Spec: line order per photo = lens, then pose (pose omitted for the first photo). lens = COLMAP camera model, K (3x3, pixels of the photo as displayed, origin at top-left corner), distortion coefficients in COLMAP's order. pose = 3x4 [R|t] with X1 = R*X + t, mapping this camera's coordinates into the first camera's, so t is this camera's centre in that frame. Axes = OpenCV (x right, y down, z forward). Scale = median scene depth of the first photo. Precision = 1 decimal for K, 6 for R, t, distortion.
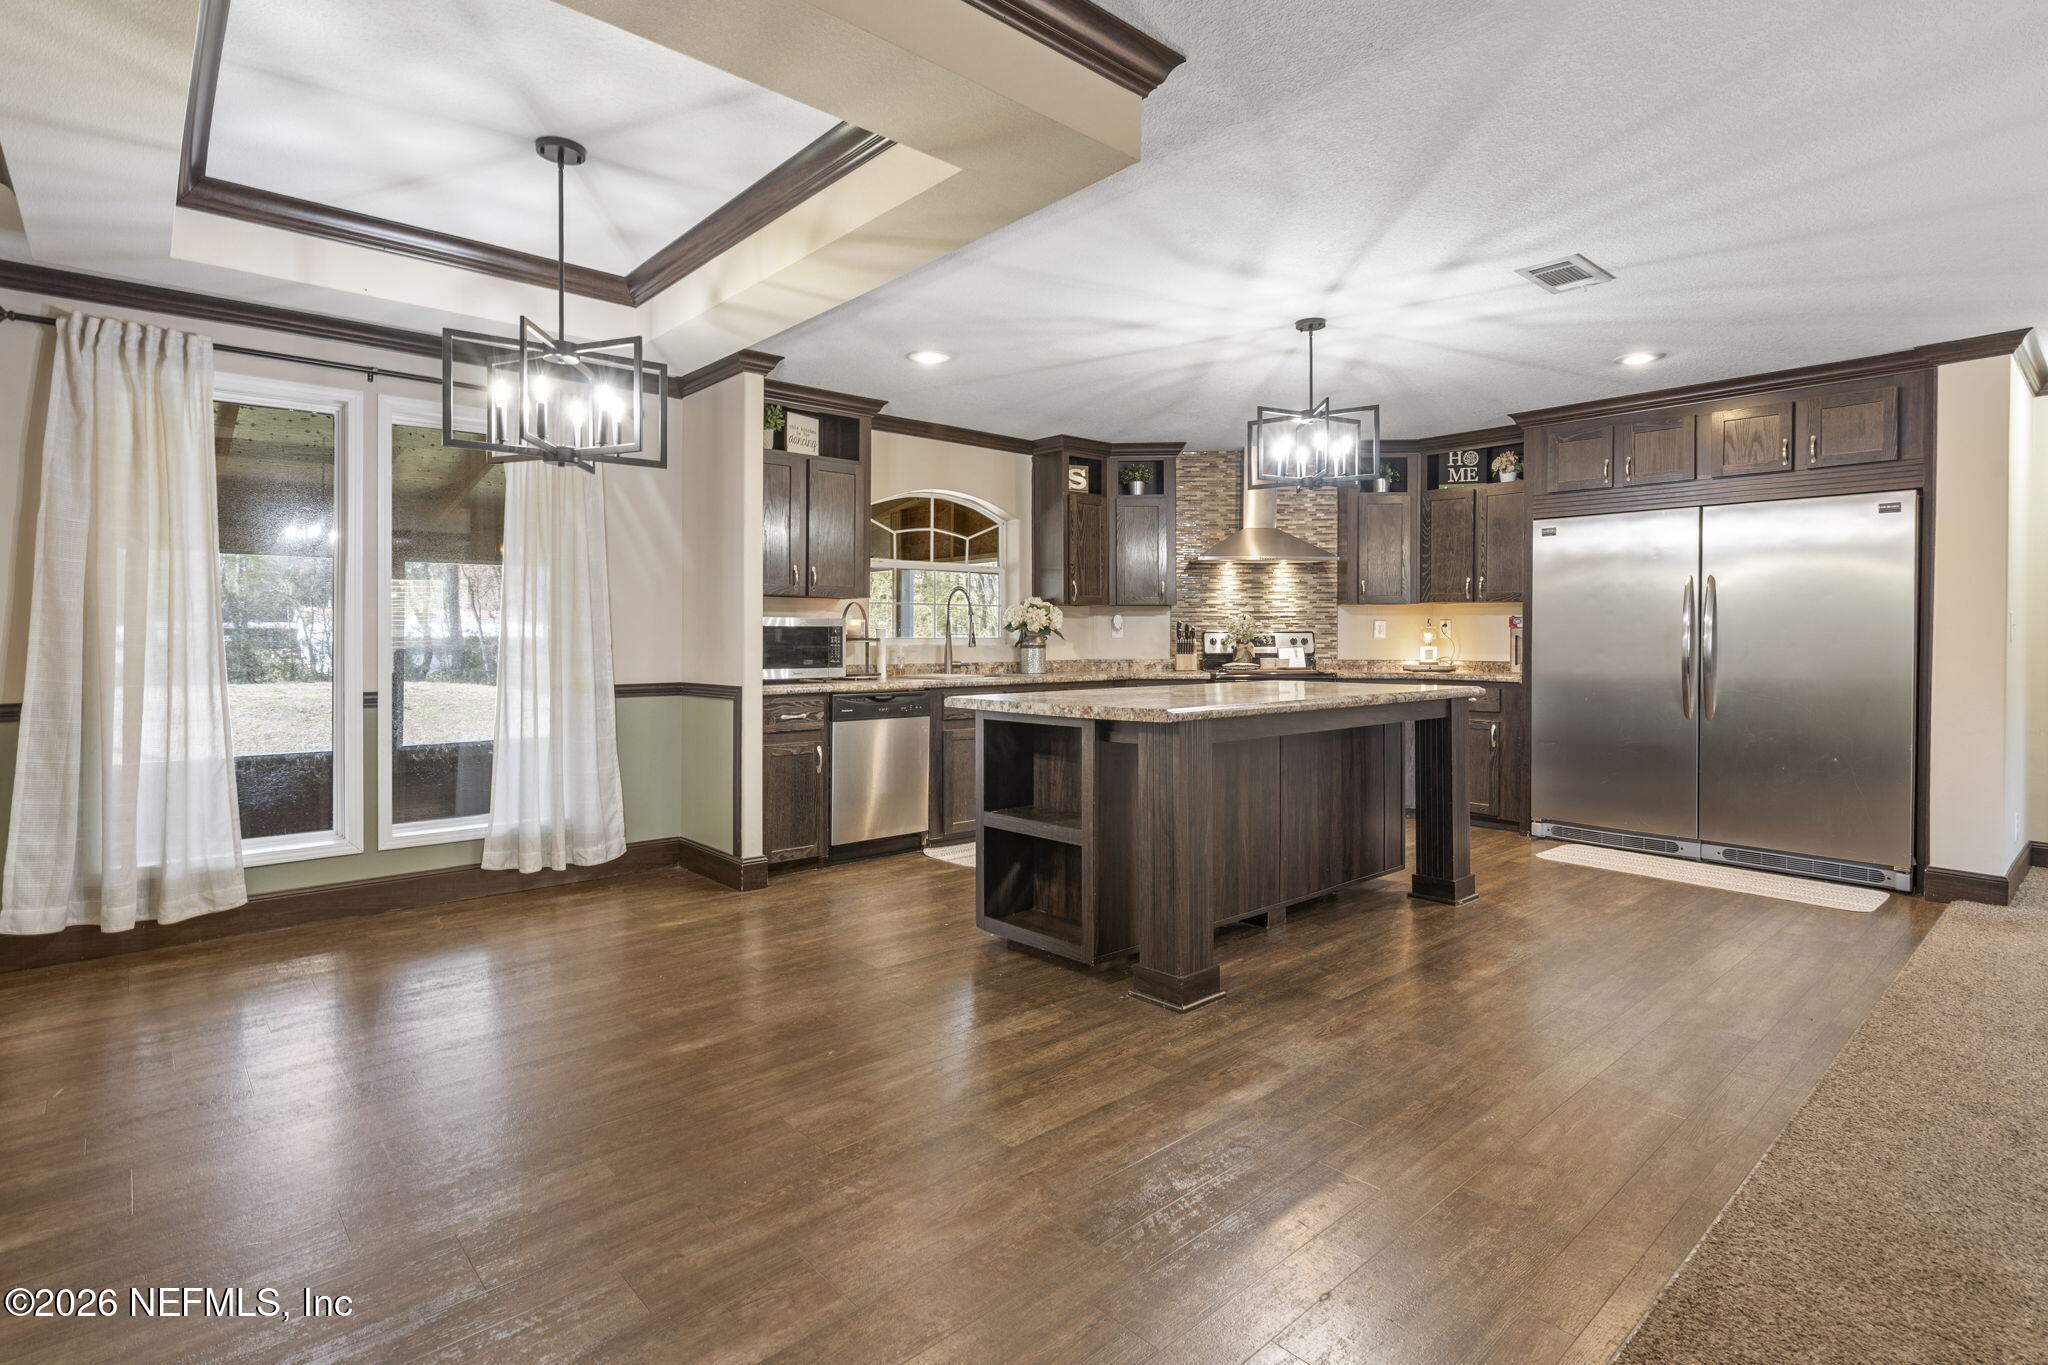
lens RADIAL K [[1000.1, 0, 1024.0], [0, 1000.1, 642.3], [0, 0, 1]] dist [-0.000810, 0.000148]
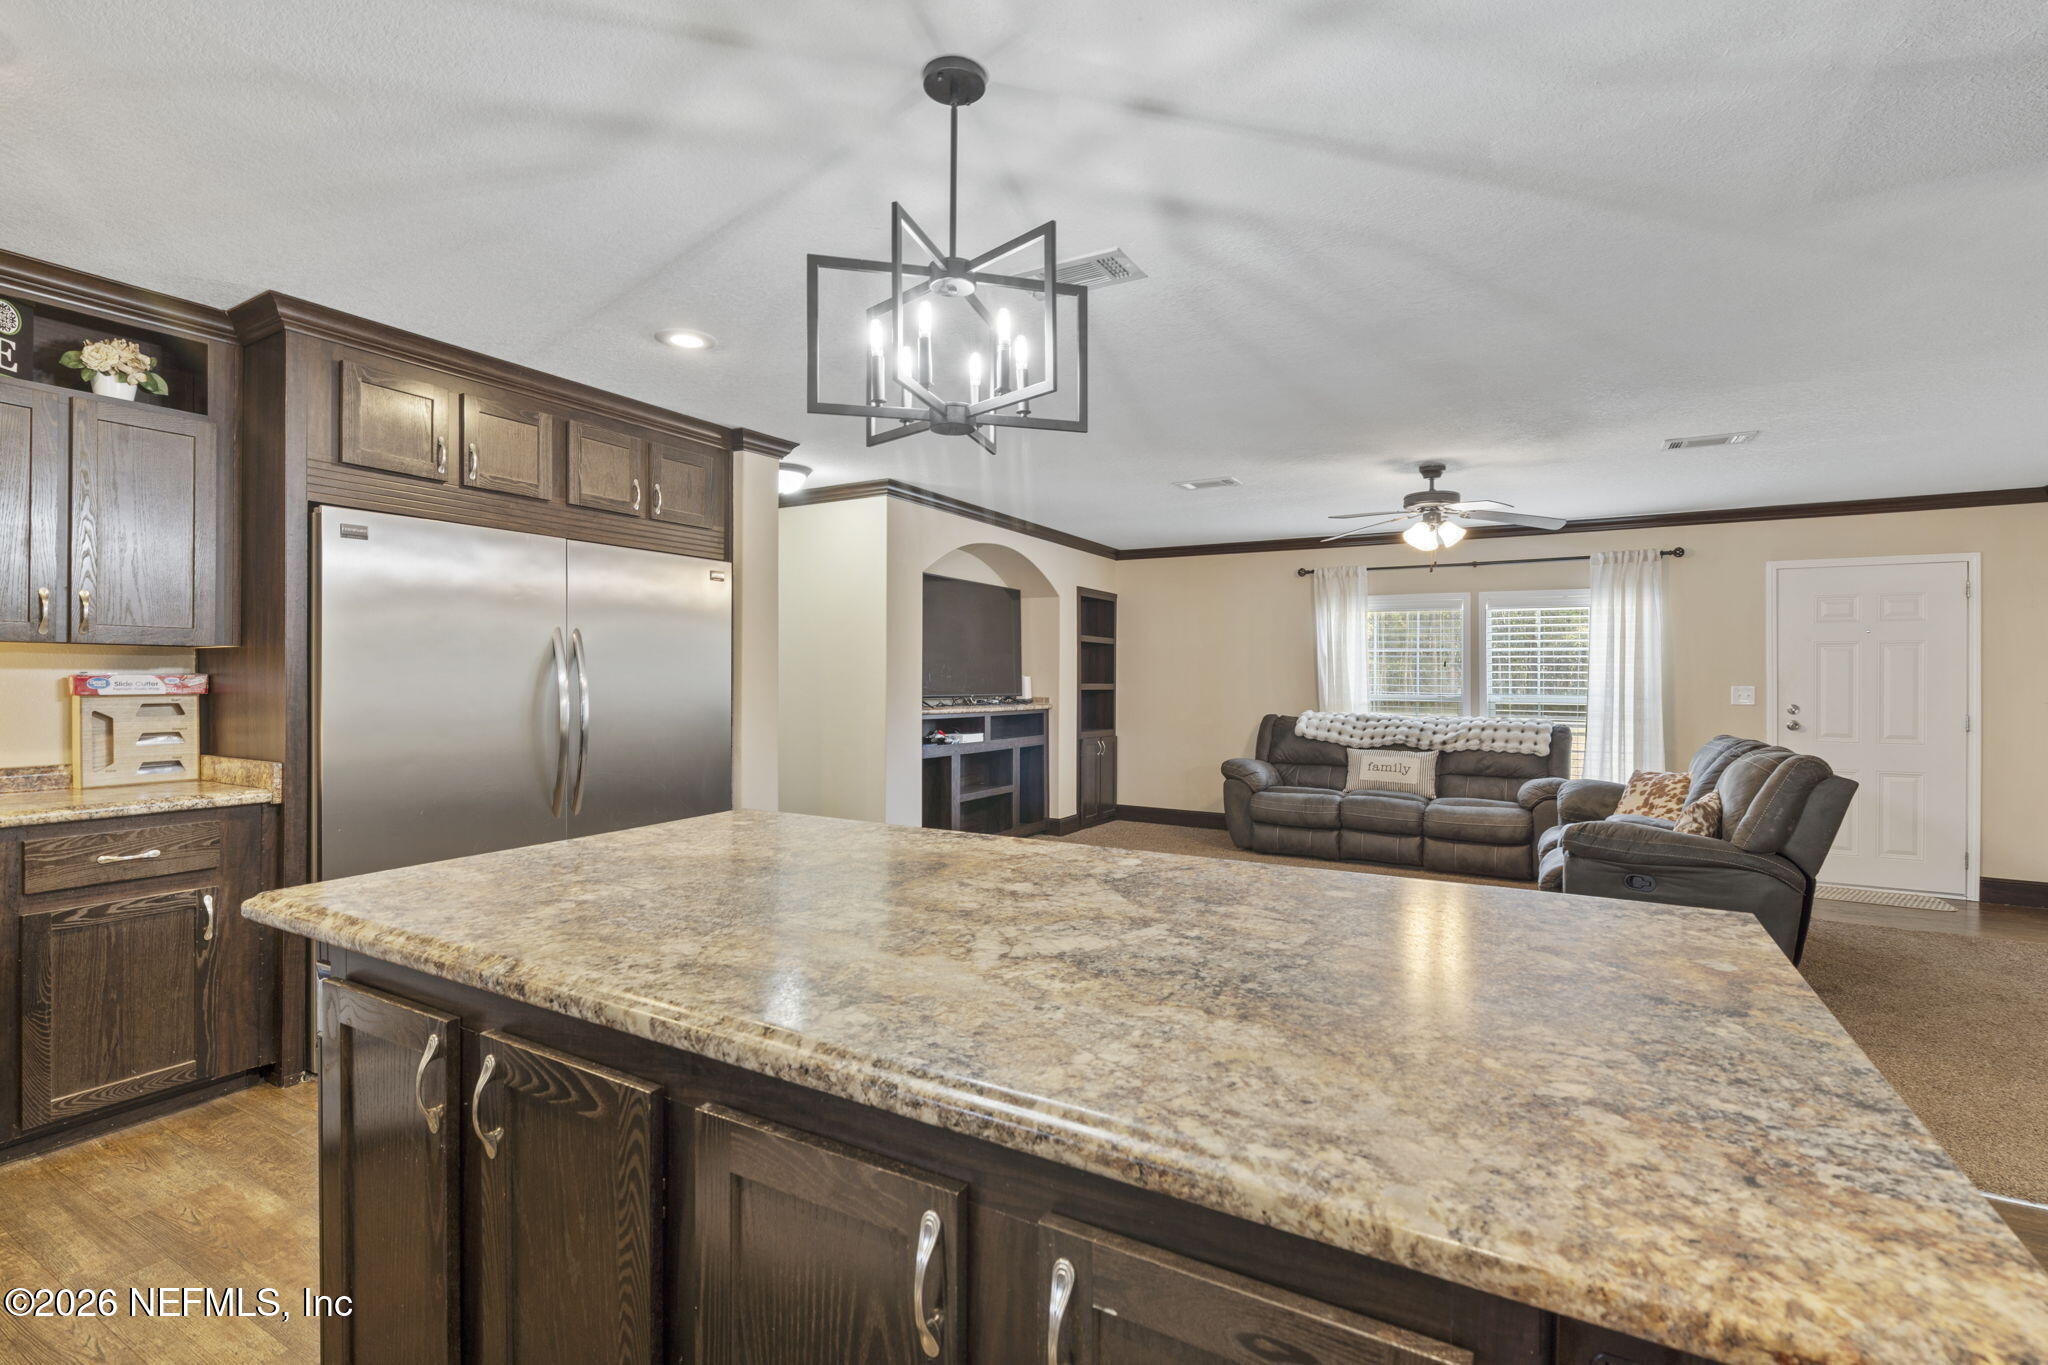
lens RADIAL K [[926.9, 0, 1025.8], [0, 926.9, 676.0], [0, 0, 1]] dist [0.000285, 0.000609]
pose [[-0.315982, -0.003286, 0.948759, -0.117523], [0.001016, 0.999992, 0.003801, -0.035194], [-0.948765, 0.002165, -0.315976, 0.949303]]
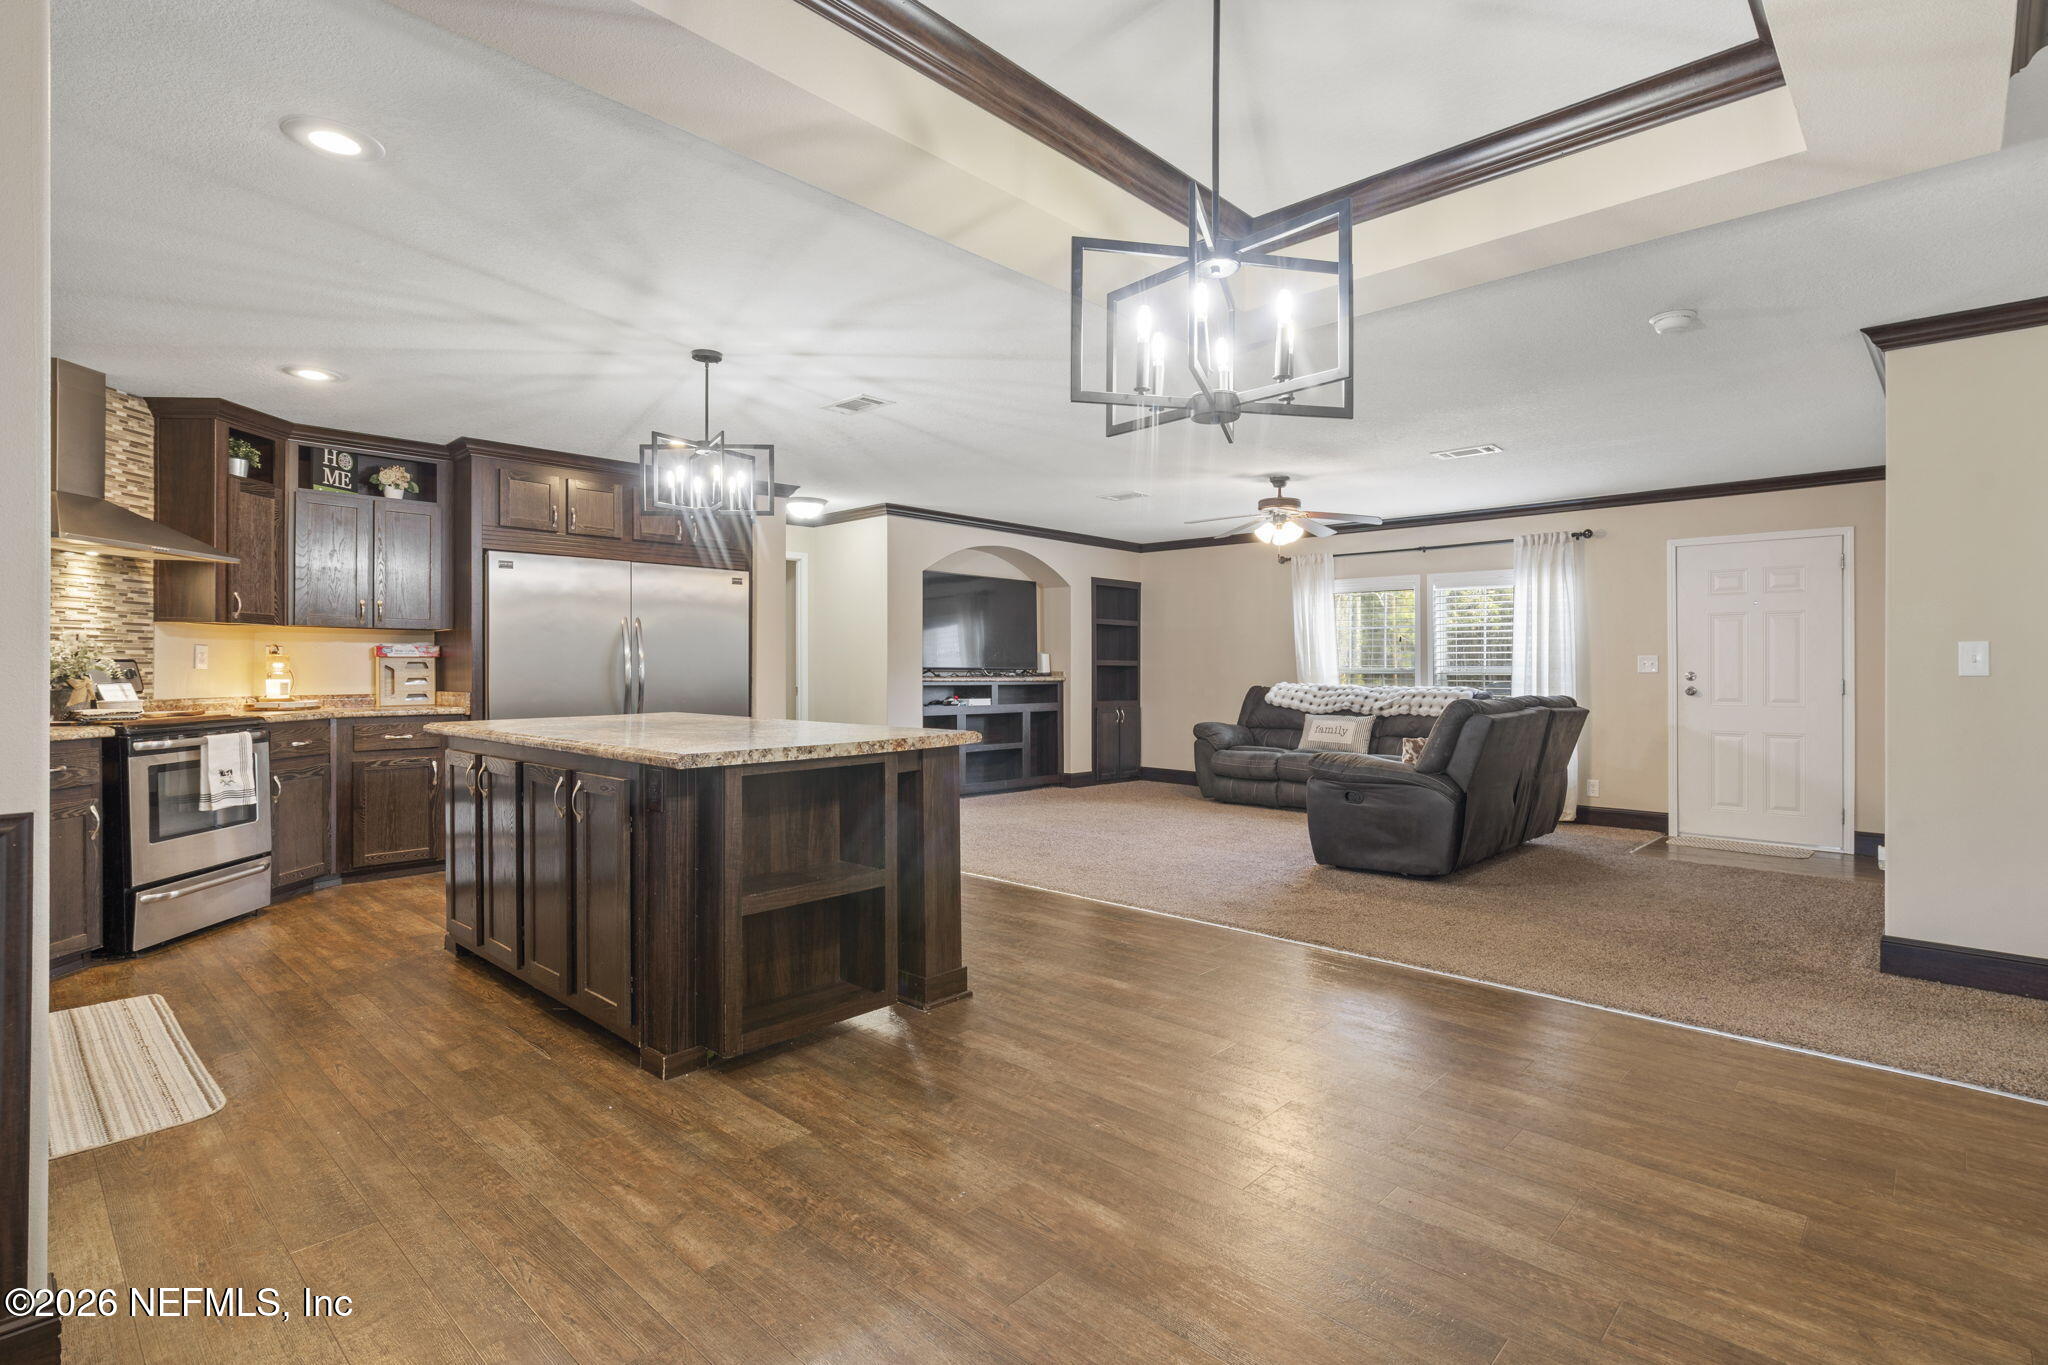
lens RADIAL K [[996.0, 0, 1026.6], [0, 996.0, 666.5], [0, 0, 1]] dist [0.004256, -0.000650]
pose [[-0.085097, -0.000388, 0.996373, -0.631448], [0.005618, 0.999984, 0.000870, -0.004956], [-0.996357, 0.005672, -0.085094, 0.658492]]
